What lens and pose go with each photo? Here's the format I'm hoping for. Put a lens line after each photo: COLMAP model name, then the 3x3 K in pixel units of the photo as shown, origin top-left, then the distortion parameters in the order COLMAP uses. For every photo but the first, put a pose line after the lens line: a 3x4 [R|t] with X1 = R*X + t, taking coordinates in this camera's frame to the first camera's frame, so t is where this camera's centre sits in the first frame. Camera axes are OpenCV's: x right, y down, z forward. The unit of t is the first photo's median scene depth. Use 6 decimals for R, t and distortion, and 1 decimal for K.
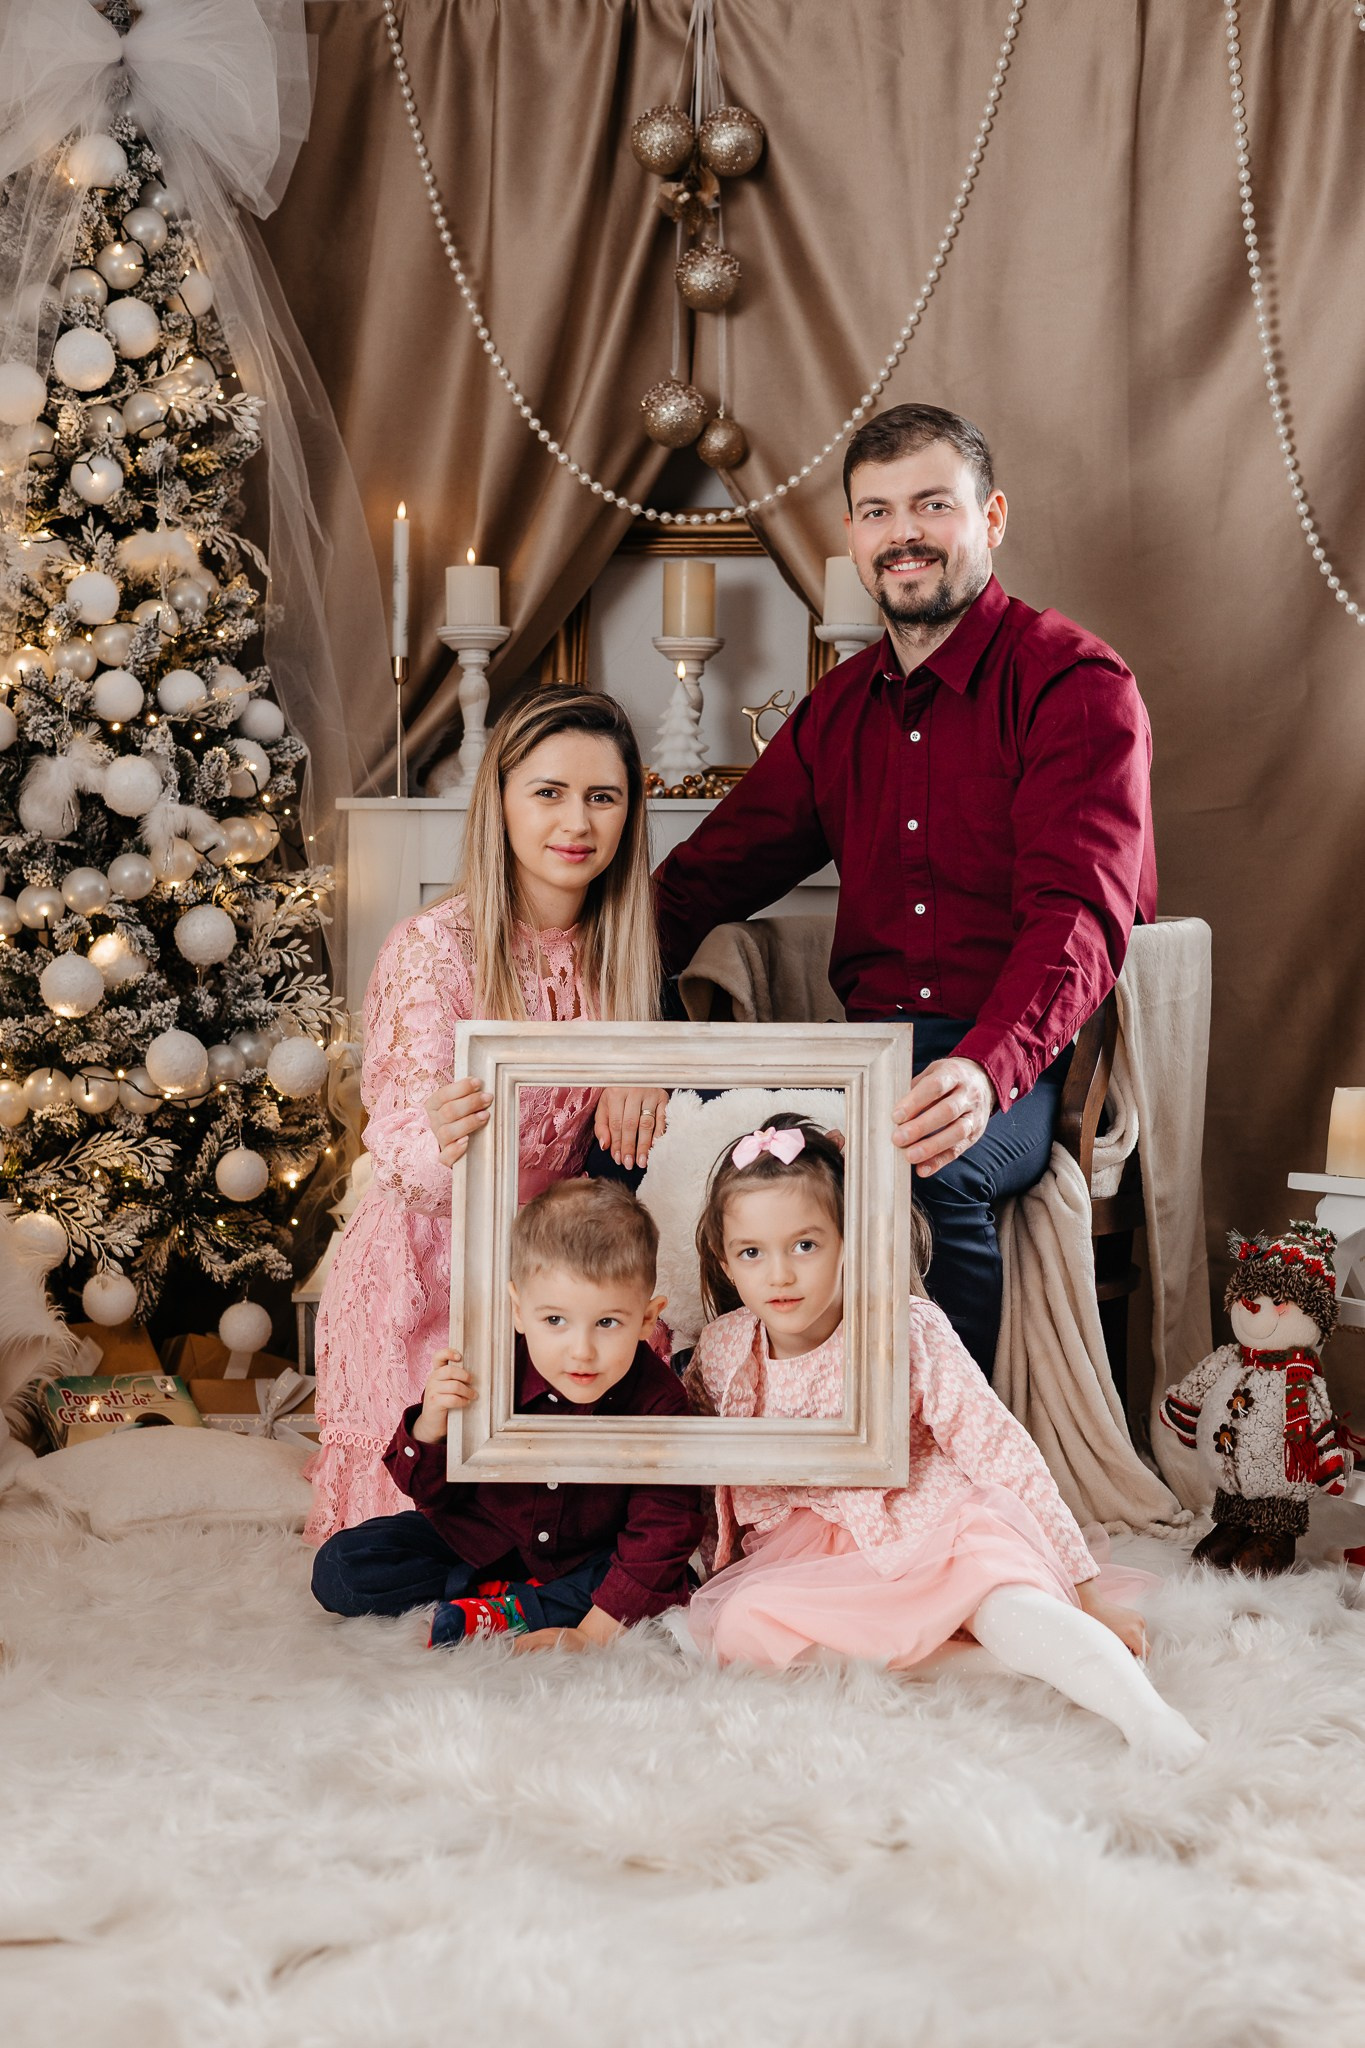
lens RADIAL K [[2985.4, 0, 695.7], [0, 2985.4, 1068.9], [0, 0, 1]] dist [0.011692, 0.056969]
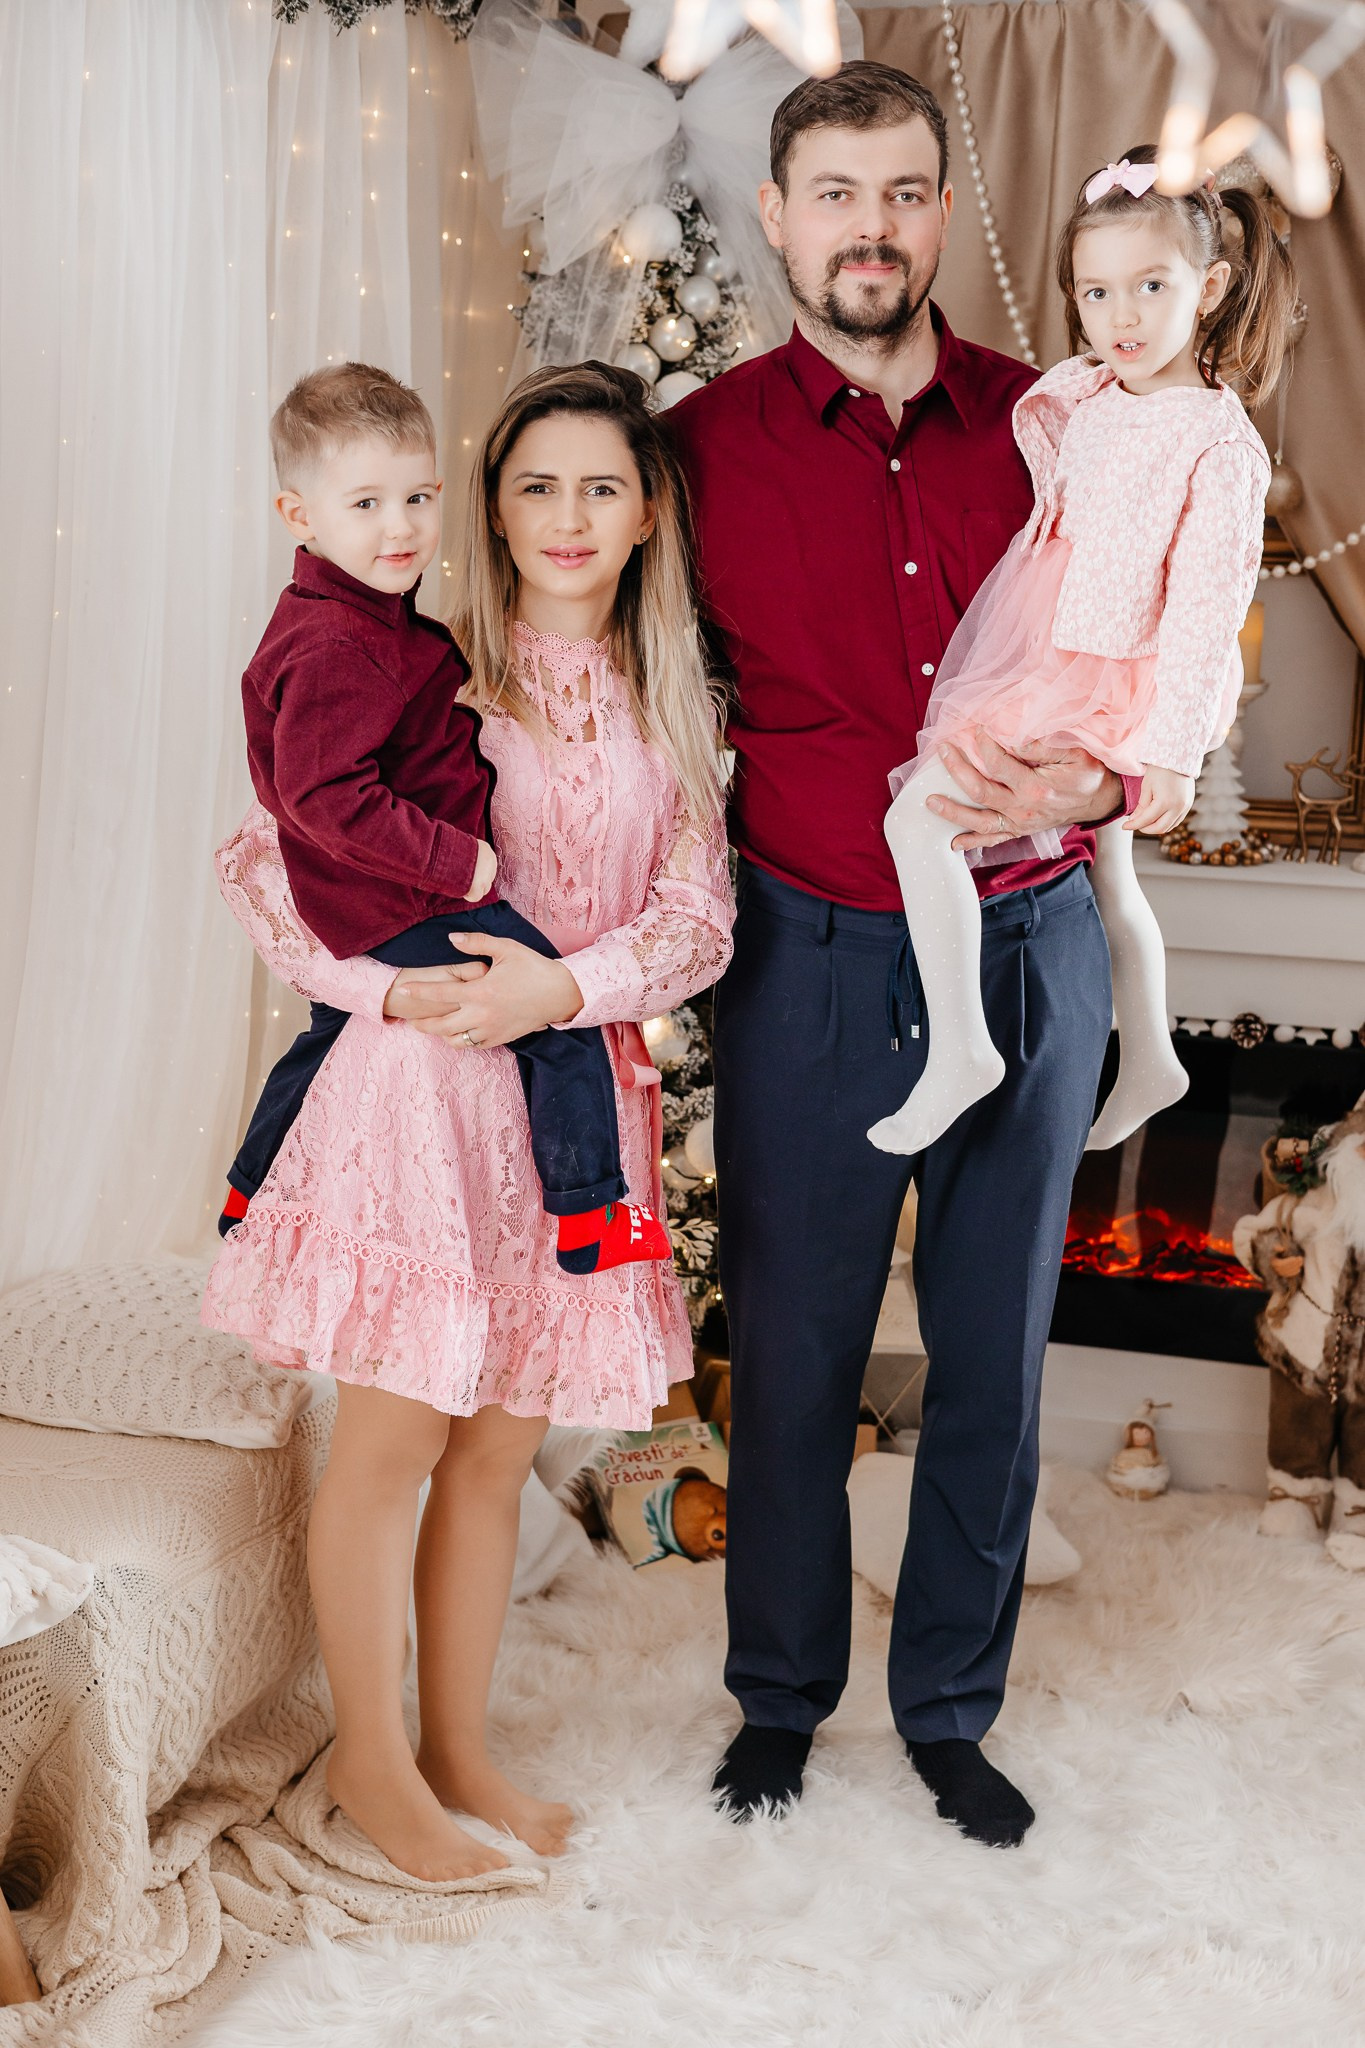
lens RADIAL K [[2985.4, 0, 695.7], [0, 2985.4, 1068.9], [0, 0, 1]] dist [0.011692, 0.056969]
pose [[0.987347, 0.043225, -0.152572, -0.022974], [-0.014800, 0.983052, 0.182729, -0.210067], [0.157884, -0.178159, 0.971253, -0.005281]]
